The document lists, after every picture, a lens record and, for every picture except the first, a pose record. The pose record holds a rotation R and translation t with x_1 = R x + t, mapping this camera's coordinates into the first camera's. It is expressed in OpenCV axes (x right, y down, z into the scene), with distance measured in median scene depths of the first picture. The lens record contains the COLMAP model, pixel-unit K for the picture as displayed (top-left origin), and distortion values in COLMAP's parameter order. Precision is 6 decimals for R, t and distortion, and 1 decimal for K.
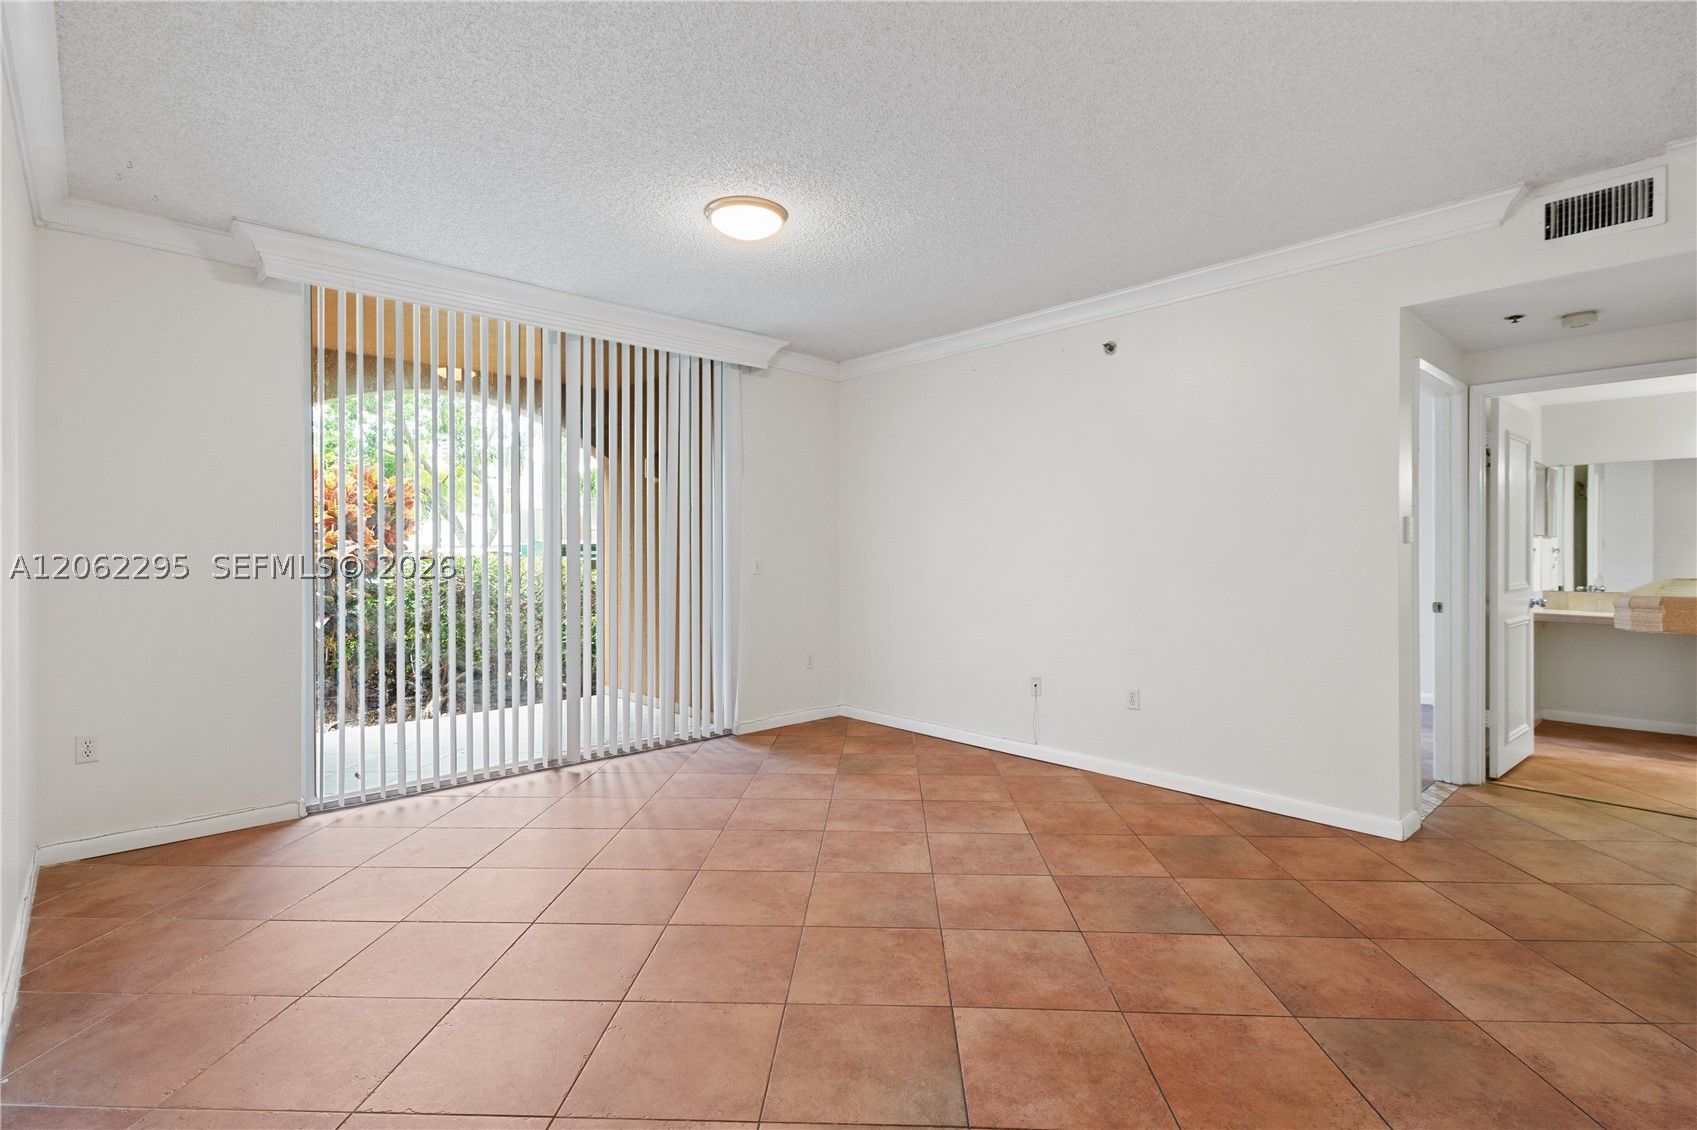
lens RADIAL K [[805.6, 0, 842.3], [0, 805.6, 558.2], [0, 0, 1]] dist [0.015426, -0.004506]
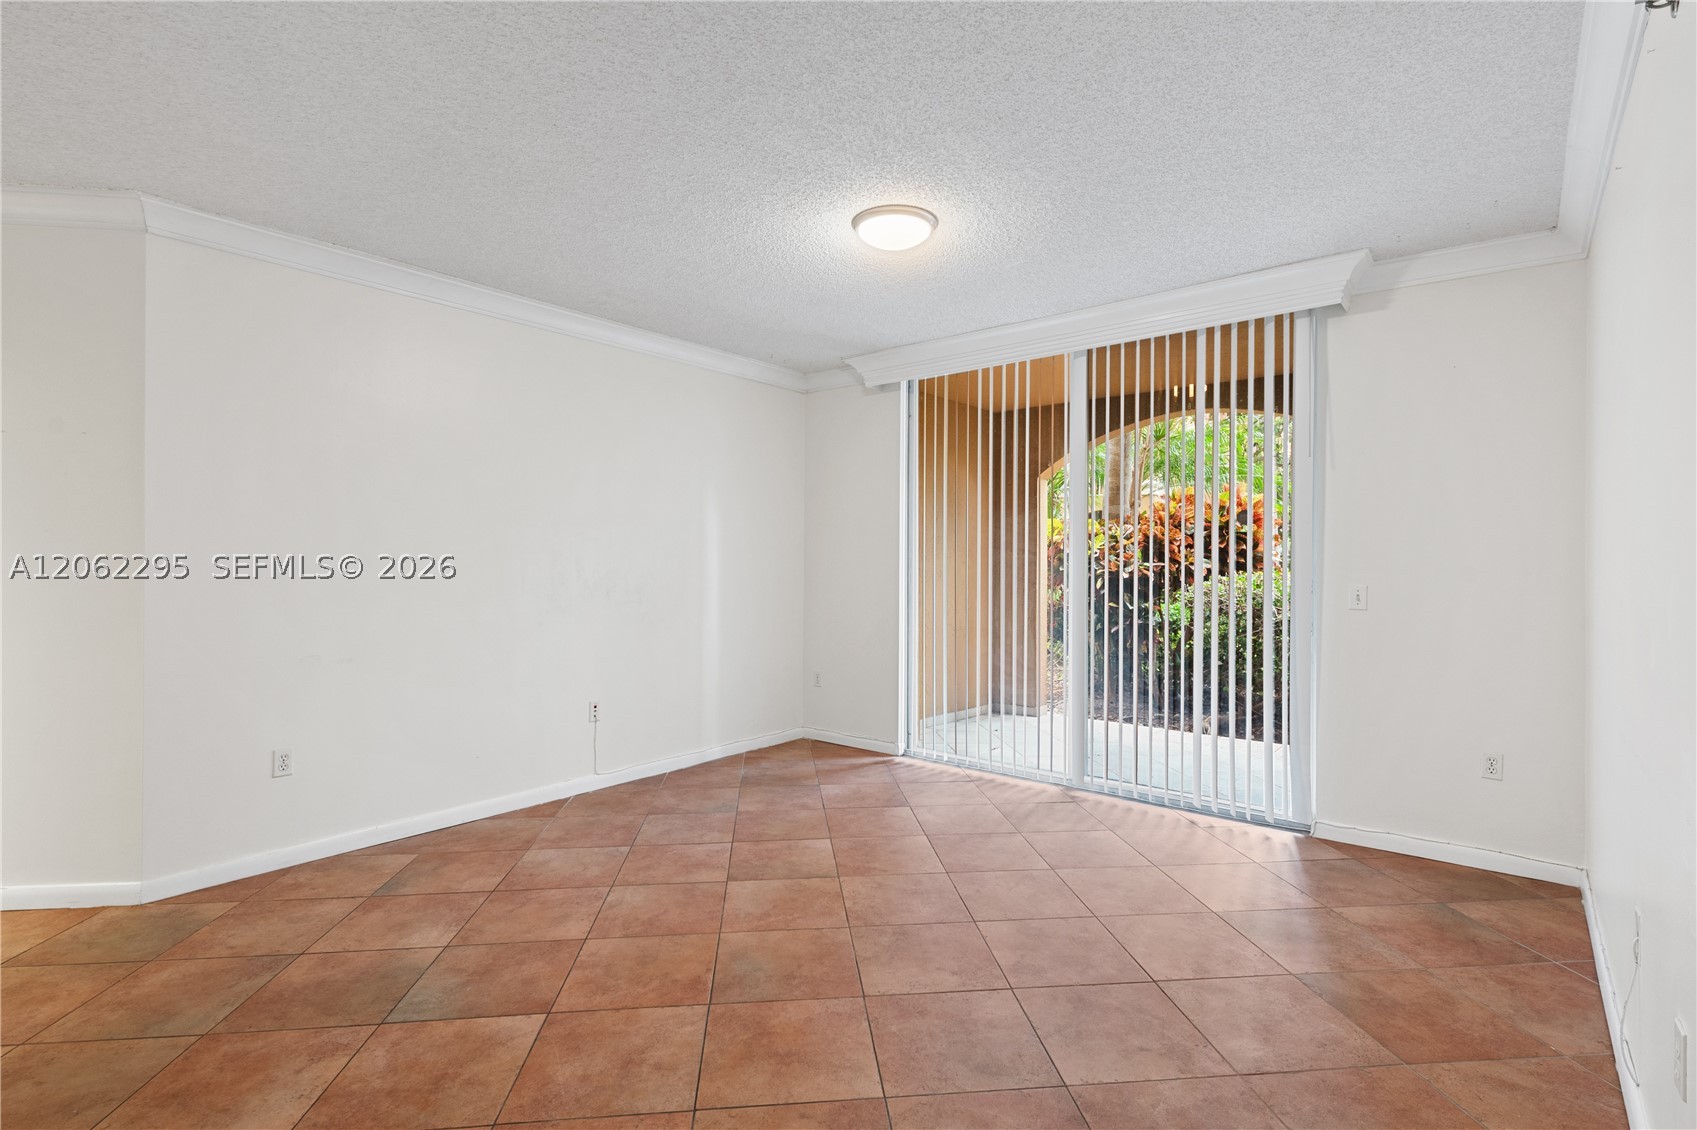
lens RADIAL K [[805.6, 0, 859.5], [0, 805.6, 551.6], [0, 0, 1]] dist [0.015426, -0.004506]
pose [[0.152925, -0.008624, -0.988200, 0.915066], [-0.013500, 0.999850, -0.010815, -0.027282], [0.988146, 0.014995, 0.152786, 0.907188]]
